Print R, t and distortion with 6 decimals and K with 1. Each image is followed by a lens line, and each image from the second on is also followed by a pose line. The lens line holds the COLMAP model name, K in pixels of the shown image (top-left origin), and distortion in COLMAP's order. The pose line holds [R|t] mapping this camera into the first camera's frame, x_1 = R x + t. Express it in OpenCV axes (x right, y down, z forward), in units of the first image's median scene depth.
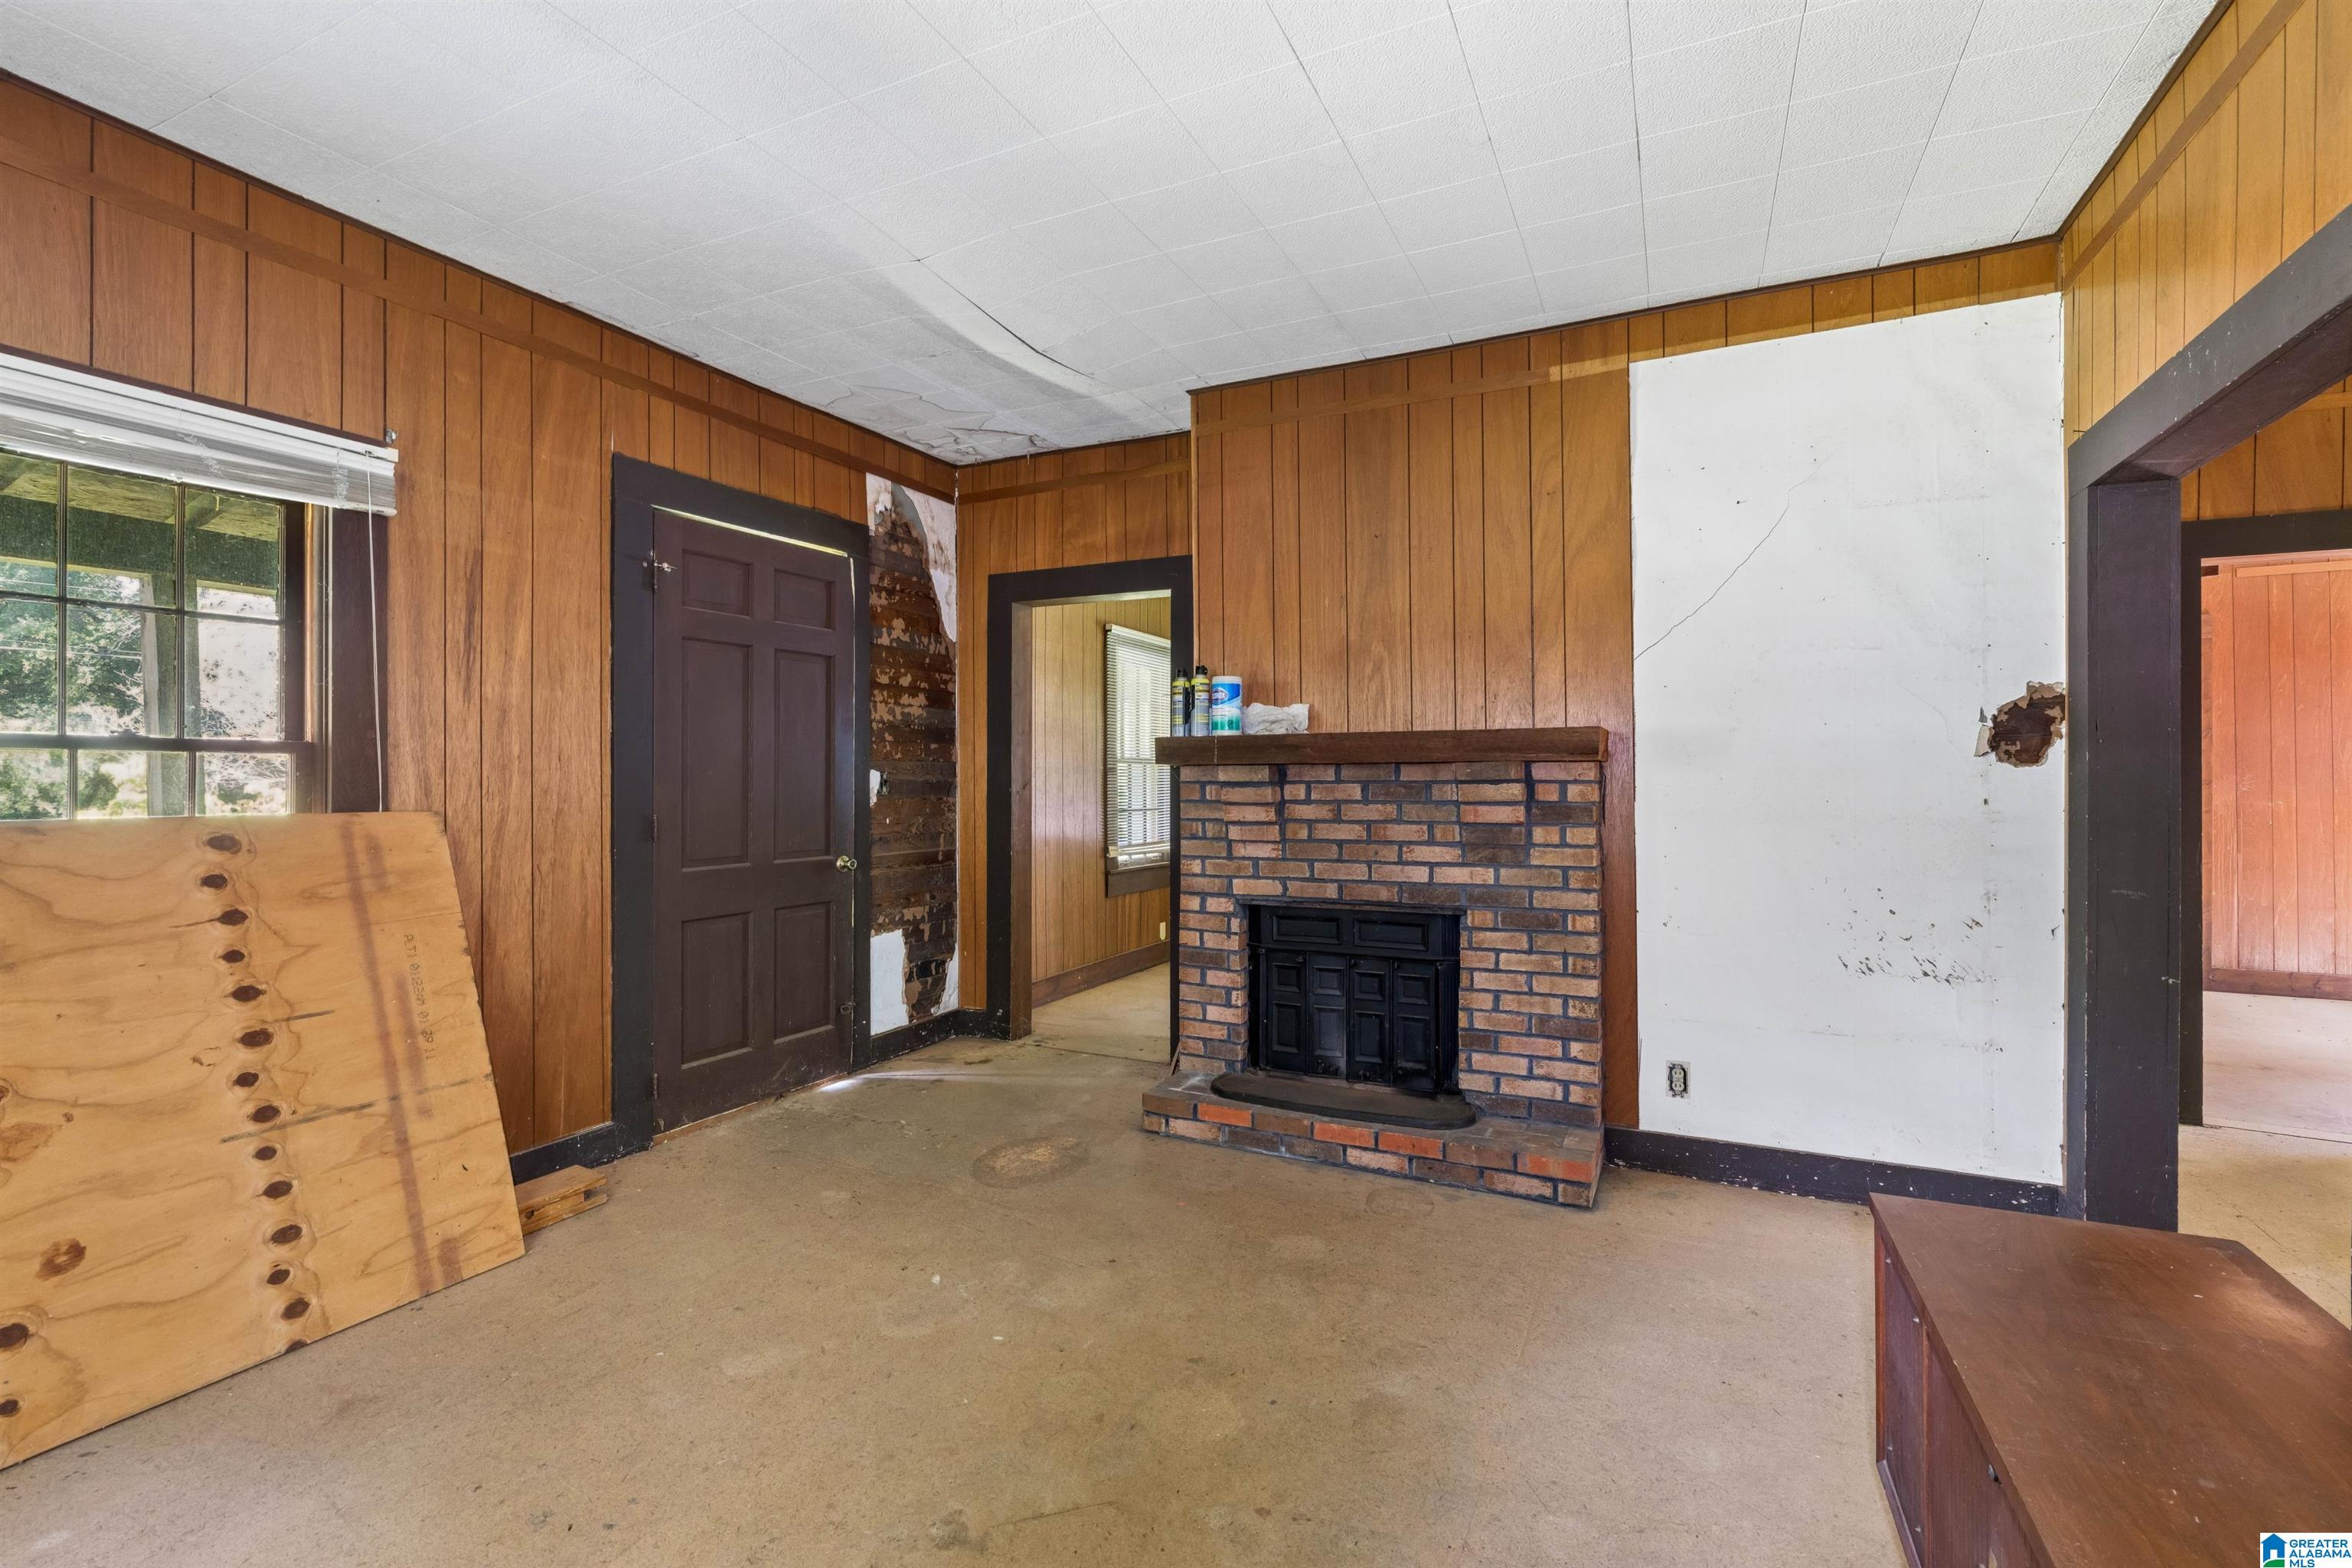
lens RADIAL K [[1082.7, 0, 1173.7], [0, 1082.7, 773.6], [0, 0, 1]] dist [-0.002818, -0.000279]
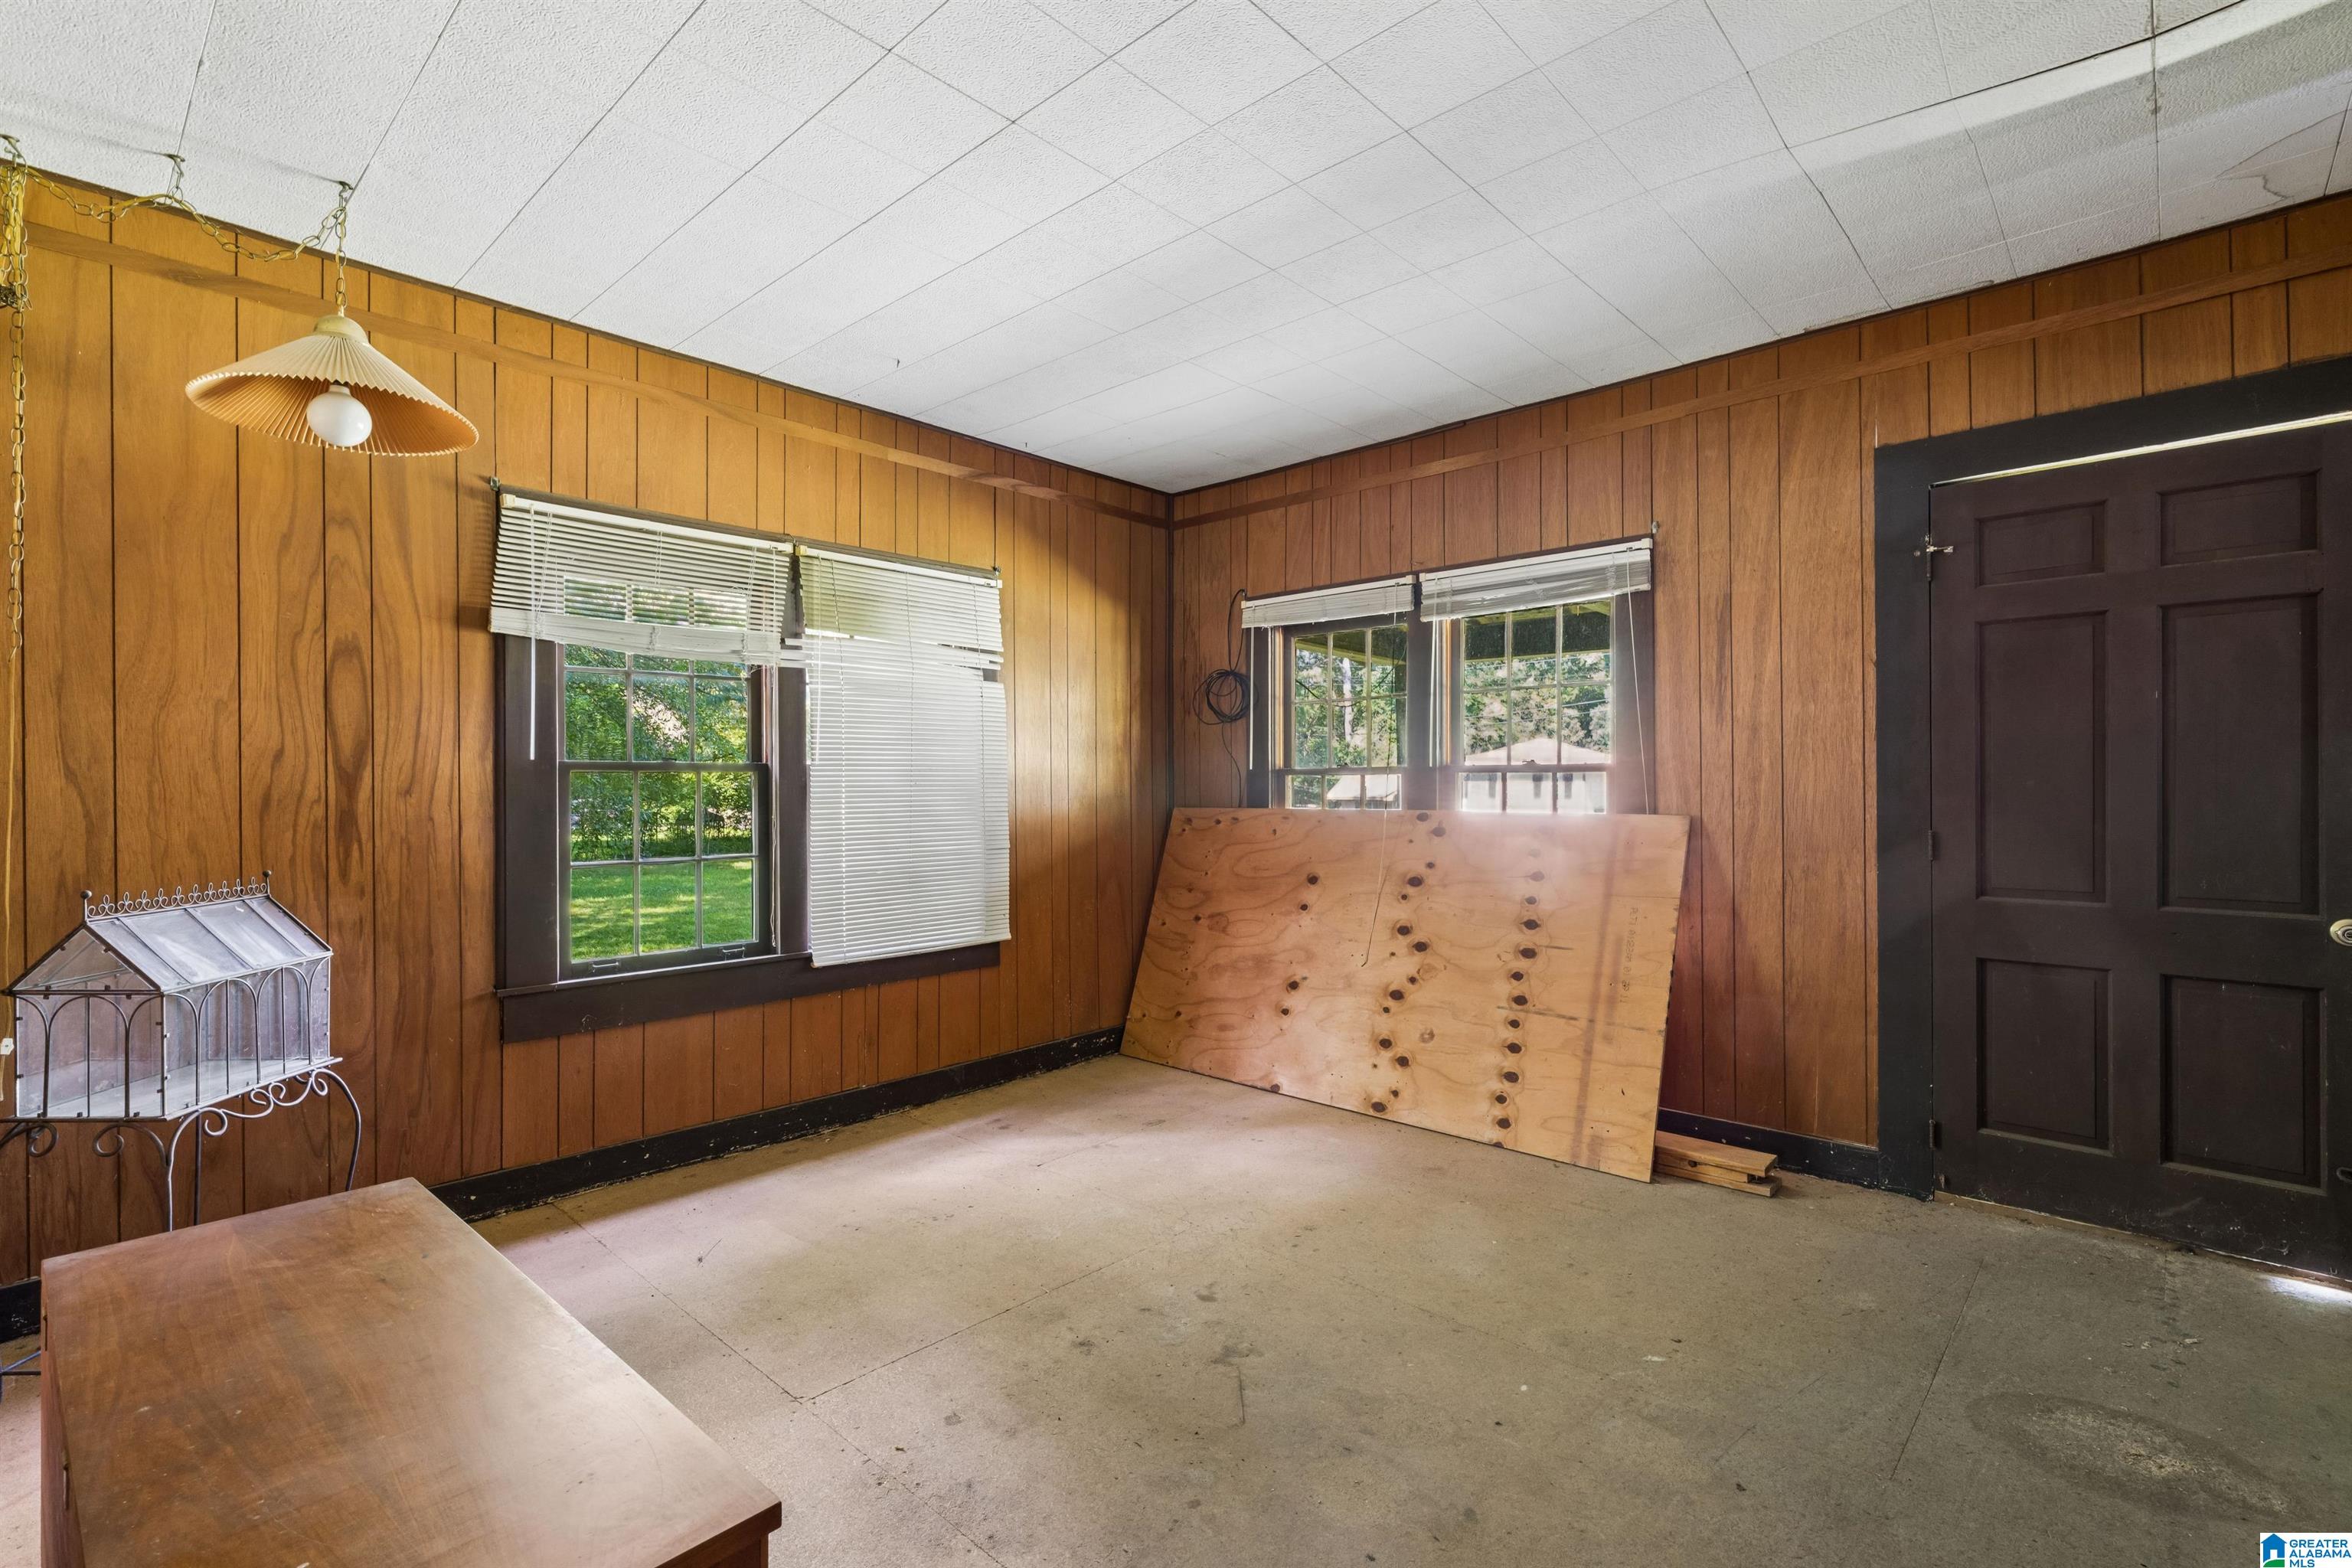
lens RADIAL K [[1076.5, 0, 1176.0], [0, 1076.5, 784.0], [0, 0, 1]] dist [0.001318, 0.000470]
pose [[-0.301103, 0.001368, -0.953591, 0.646428], [0.007313, 0.999973, -0.000875, -0.004589], [0.953564, -0.007237, -0.301105, 0.782321]]
